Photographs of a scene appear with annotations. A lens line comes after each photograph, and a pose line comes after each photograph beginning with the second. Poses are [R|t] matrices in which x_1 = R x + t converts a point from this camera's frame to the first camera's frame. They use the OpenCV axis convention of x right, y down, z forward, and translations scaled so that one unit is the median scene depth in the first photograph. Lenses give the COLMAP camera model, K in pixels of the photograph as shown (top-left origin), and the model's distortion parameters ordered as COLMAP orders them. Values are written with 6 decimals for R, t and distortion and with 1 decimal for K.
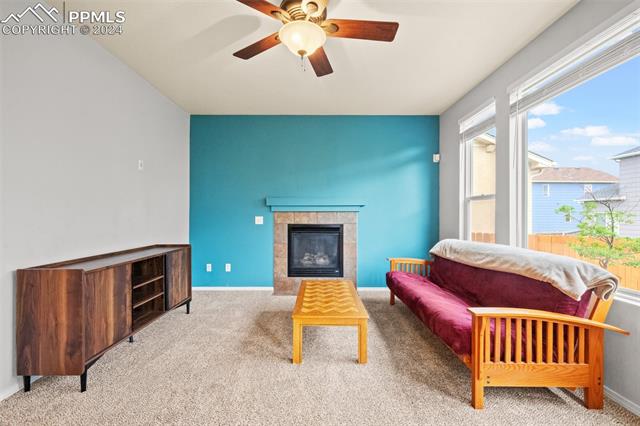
lens RADIAL K [[276.5, 0, 318.2], [0, 276.5, 214.7], [0, 0, 1]] dist [-0.001049, -0.000286]
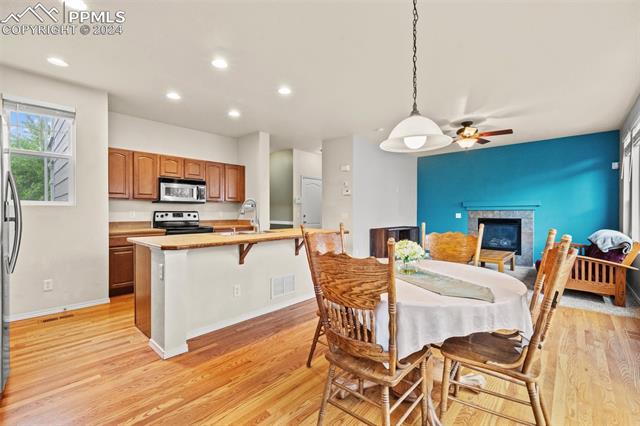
lens RADIAL K [[276.5, 0, 318.2], [0, 276.5, 214.7], [0, 0, 1]] dist [-0.001049, -0.000286]
pose [[0.734525, 0.003470, -0.678572, 0.401815], [0.000801, 0.999982, 0.005980, 0.005219], [0.678581, -0.004936, 0.734509, -1.076558]]
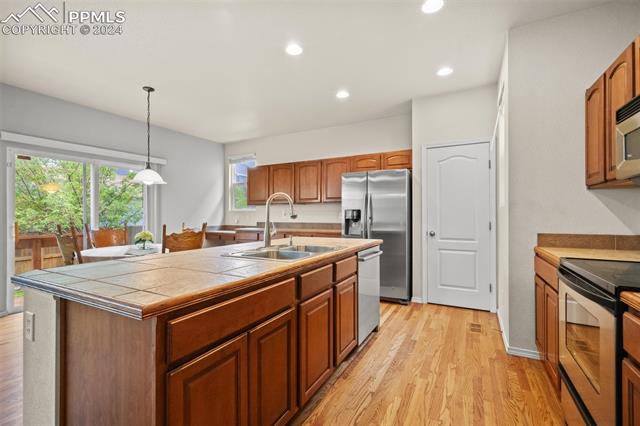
lens RADIAL K [[286.1, 0, 318.1], [0, 286.1, 213.8], [0, 0, 1]] dist [0.000500, 0.000209]
pose [[-0.879482, 0.000431, 0.475931, -0.930269], [0.001651, 0.999996, 0.002145, -0.002452], [-0.475928, 0.002672, -0.879480, 0.094200]]
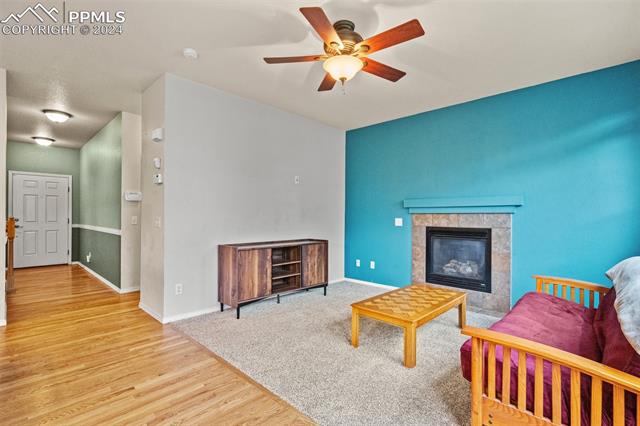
lens RADIAL K [[298.9, 0, 317.3], [0, 298.9, 215.6], [0, 0, 1]] dist [-0.002504, -0.000503]
pose [[0.720195, 0.002688, -0.693767, 0.459506], [-0.004778, 0.999988, -0.001086, -0.001299], [0.693756, 0.004097, 0.720199, 0.002576]]
